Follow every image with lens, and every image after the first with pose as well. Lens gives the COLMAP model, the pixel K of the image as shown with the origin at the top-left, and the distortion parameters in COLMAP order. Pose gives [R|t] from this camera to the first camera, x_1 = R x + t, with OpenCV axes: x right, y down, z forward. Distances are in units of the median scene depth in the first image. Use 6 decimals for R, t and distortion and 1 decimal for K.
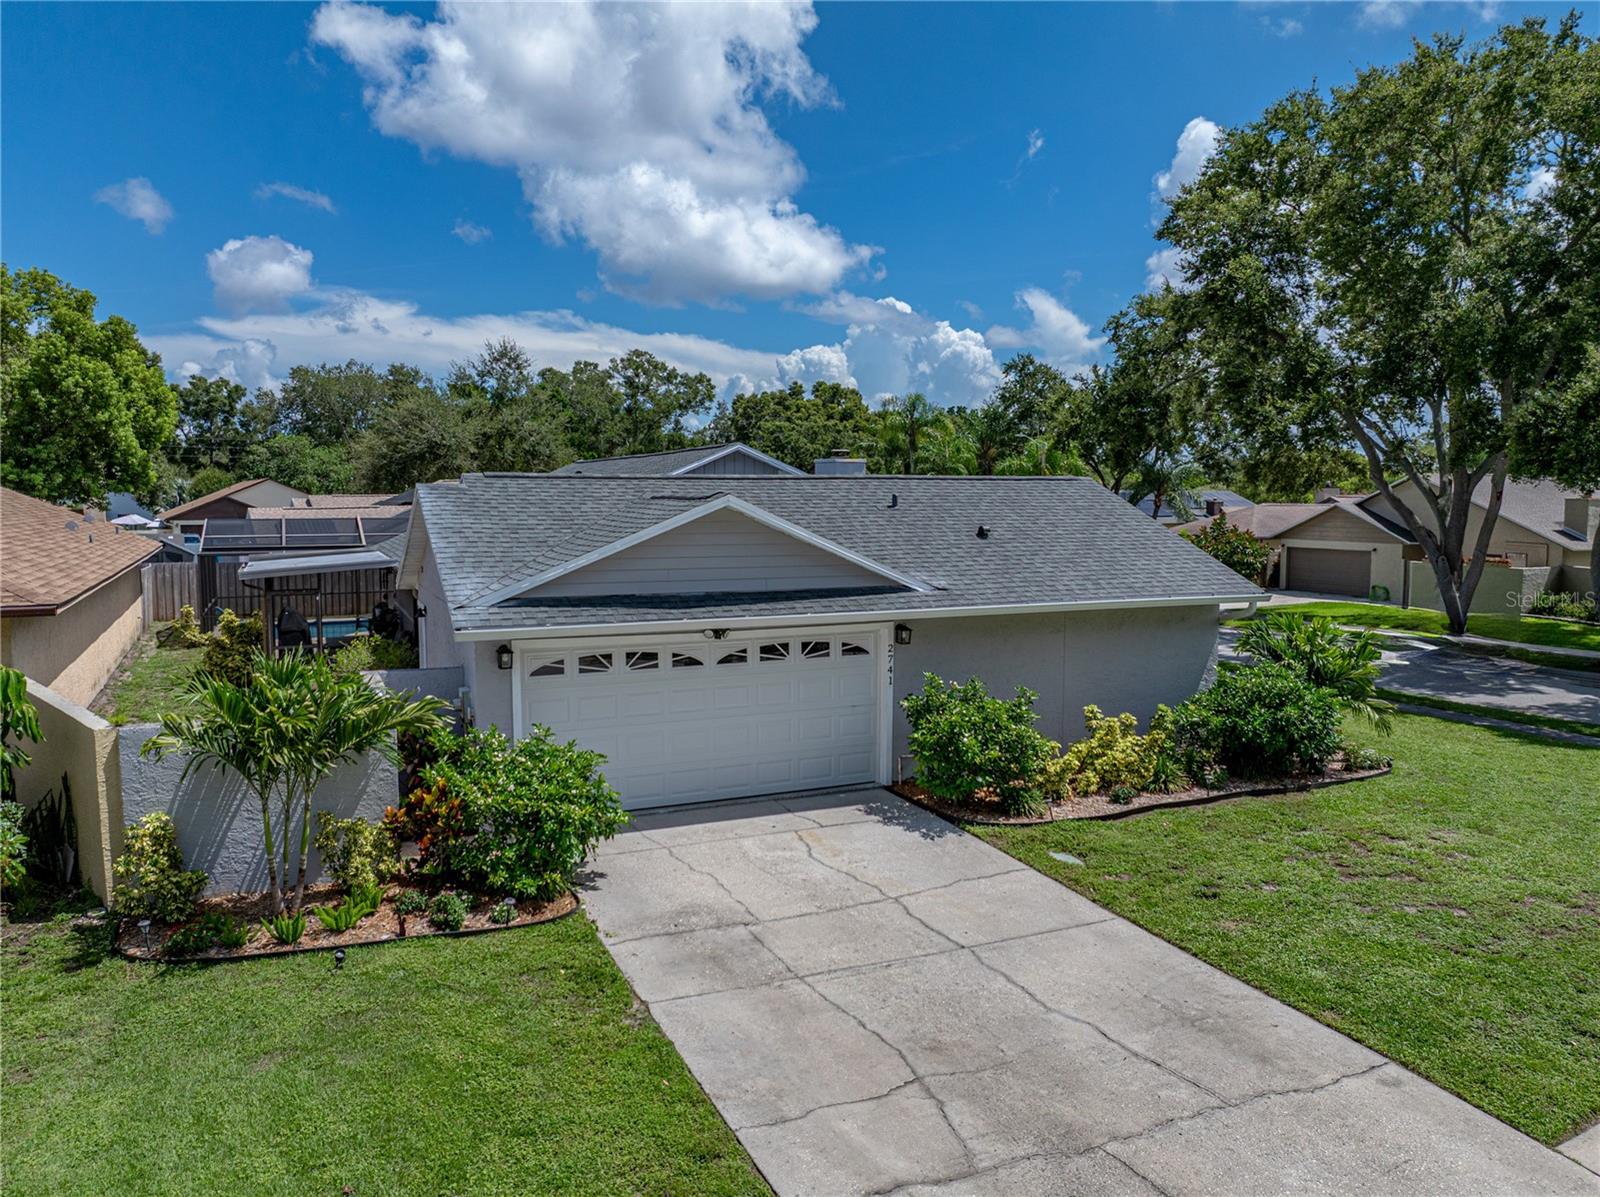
lens RADIAL K [[1159.8, 0, 800.0], [0, 1159.8, 598.5], [0, 0, 1]] dist [-0.038716, -0.000239]
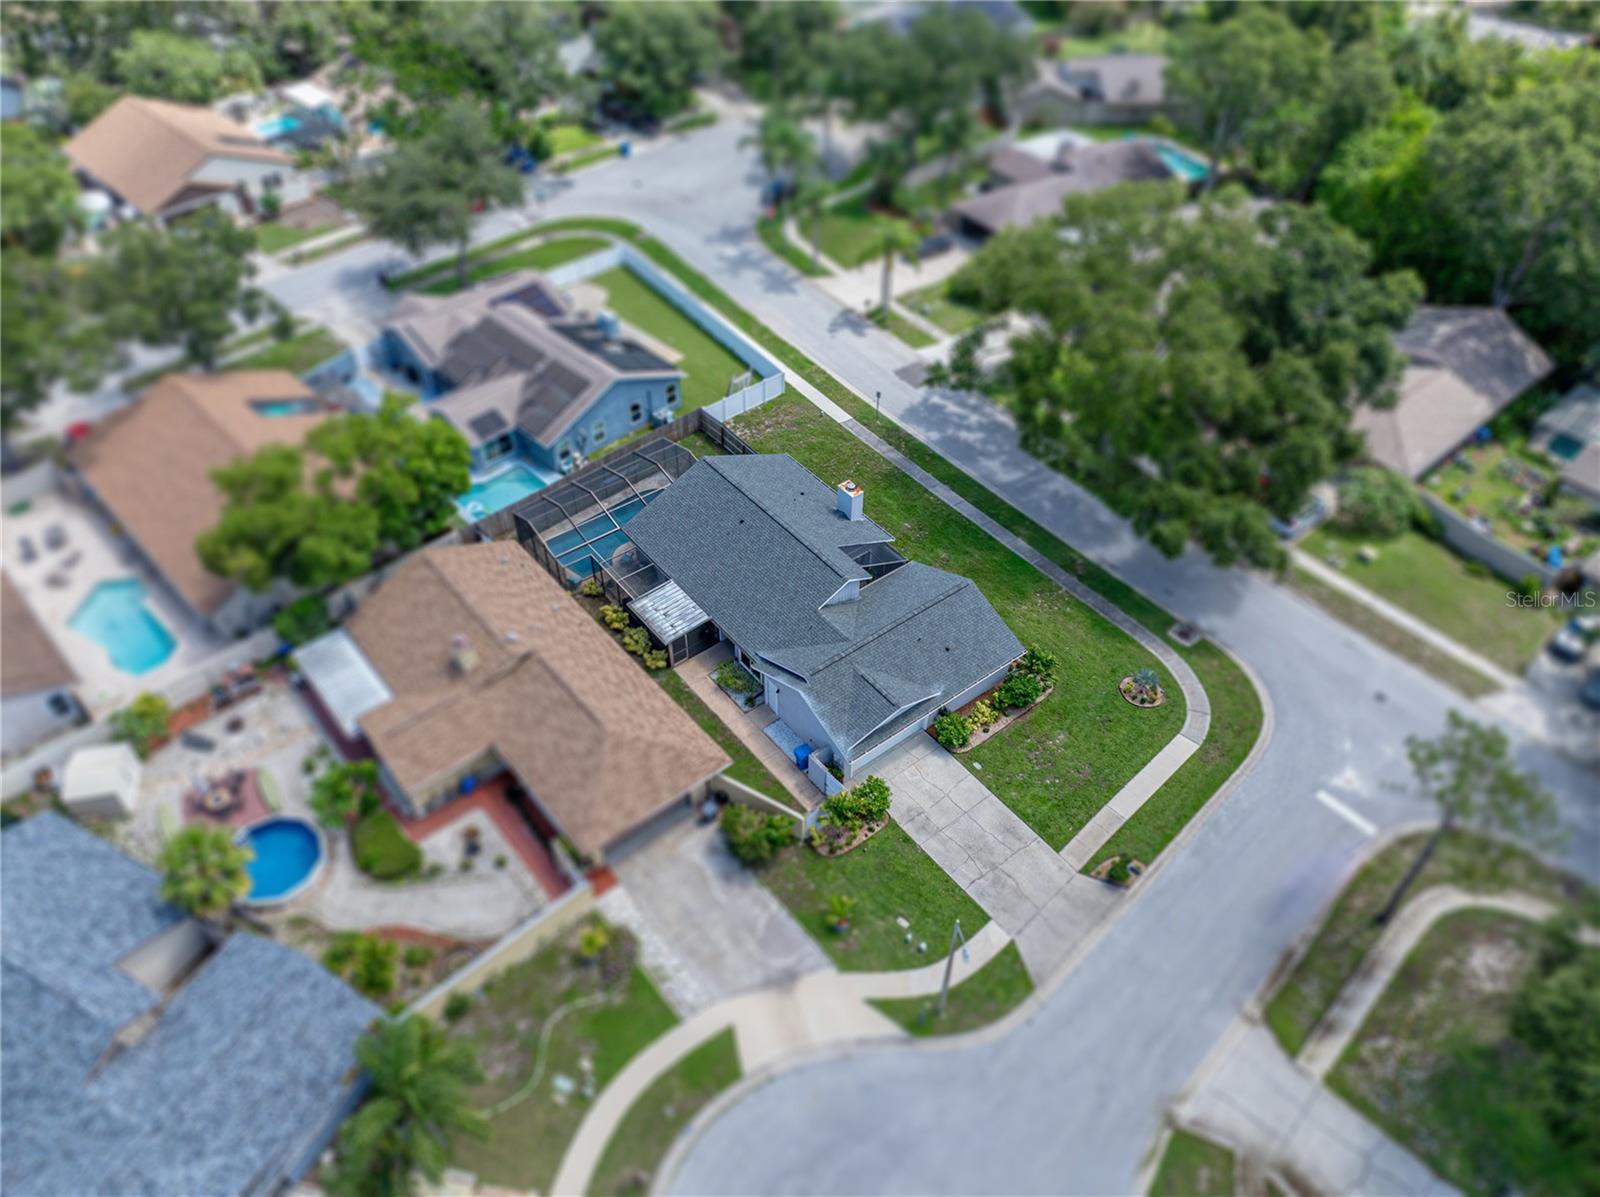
lens RADIAL K [[1120.7, 0, 800.0], [0, 1120.7, 598.5], [0, 0, 1]] dist [-0.035385, 0.000977]
pose [[0.971096, -0.161070, 0.176151, -0.993431], [0.015251, 0.778356, 0.627638, -2.734081], [-0.238202, -0.606811, 0.758314, -1.555424]]
